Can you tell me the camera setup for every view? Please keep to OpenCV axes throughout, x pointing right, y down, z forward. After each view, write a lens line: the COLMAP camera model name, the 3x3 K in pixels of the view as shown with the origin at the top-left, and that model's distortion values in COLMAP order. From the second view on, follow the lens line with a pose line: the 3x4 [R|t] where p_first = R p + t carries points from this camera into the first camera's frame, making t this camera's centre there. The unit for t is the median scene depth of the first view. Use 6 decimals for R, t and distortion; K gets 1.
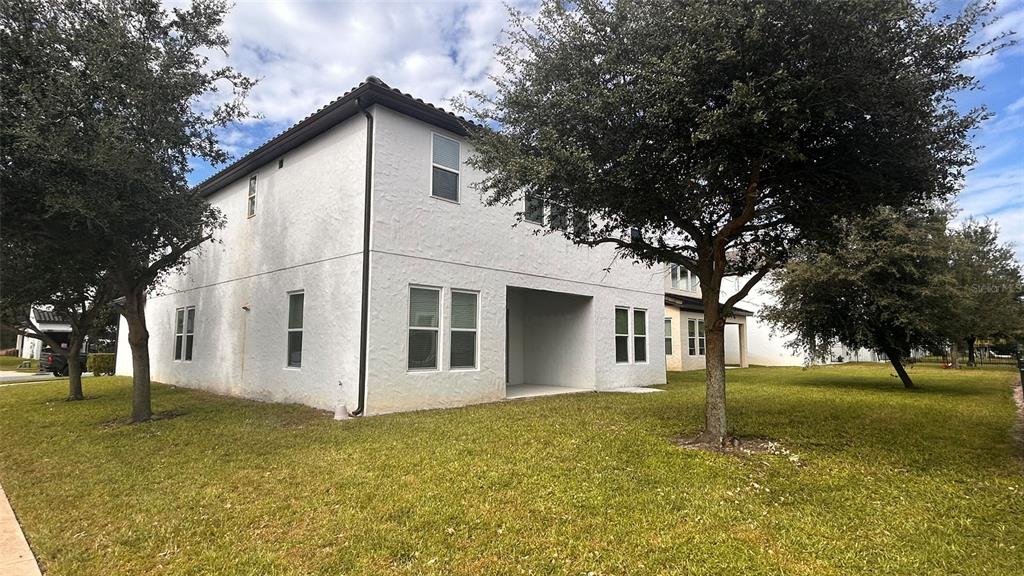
lens RADIAL K [[530.0, 0, 512.1], [0, 530.0, 283.5], [0, 0, 1]] dist [0.002218, 0.000044]
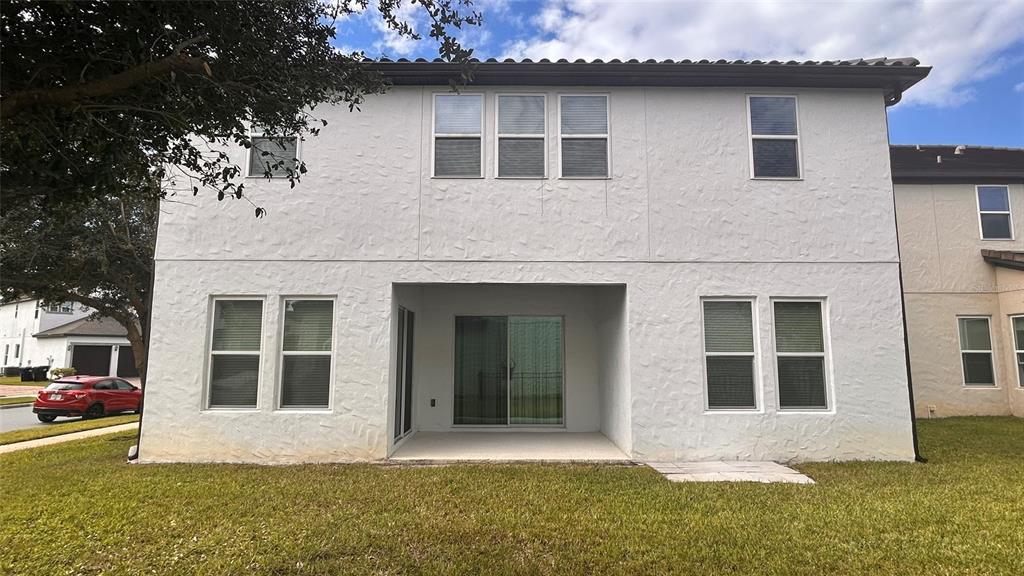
lens RADIAL K [[568.3, 0, 512.3], [0, 568.3, 297.4], [0, 0, 1]] dist [-0.001392, -0.000123]
pose [[0.688825, -0.102343, -0.717667, 0.617373], [0.085778, 0.994536, -0.059495, 0.079240], [0.719834, -0.020579, 0.693841, 0.653762]]
